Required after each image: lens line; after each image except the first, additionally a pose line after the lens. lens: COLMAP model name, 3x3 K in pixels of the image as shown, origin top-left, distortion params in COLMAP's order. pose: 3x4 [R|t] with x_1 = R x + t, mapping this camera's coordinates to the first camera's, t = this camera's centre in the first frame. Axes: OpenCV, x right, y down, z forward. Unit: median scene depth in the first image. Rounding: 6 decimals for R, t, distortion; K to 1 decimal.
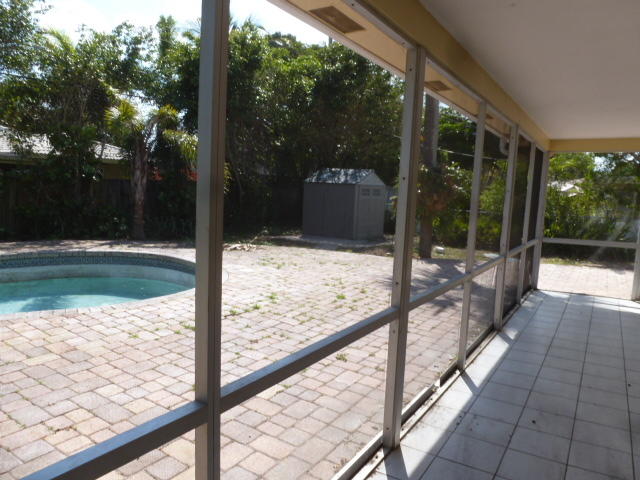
lens RADIAL K [[465.6, 0, 320.0], [0, 465.6, 240.0], [0, 0, 1]] dist [-0.057268, 0.006031]
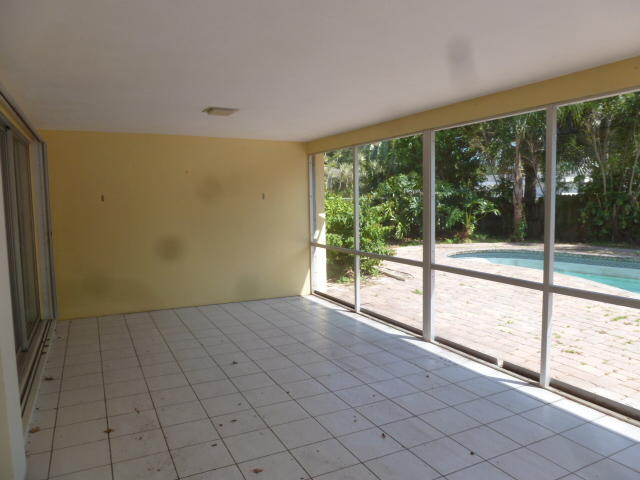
lens RADIAL K [[465.6, 0, 320.0], [0, 465.6, 240.0], [0, 0, 1]] dist [-0.057268, 0.006031]
pose [[-0.524352, 0.038526, -0.850630, 1.554114], [-0.085074, 0.991607, 0.097353, -0.088265], [0.847241, 0.123413, -0.516673, 1.216675]]
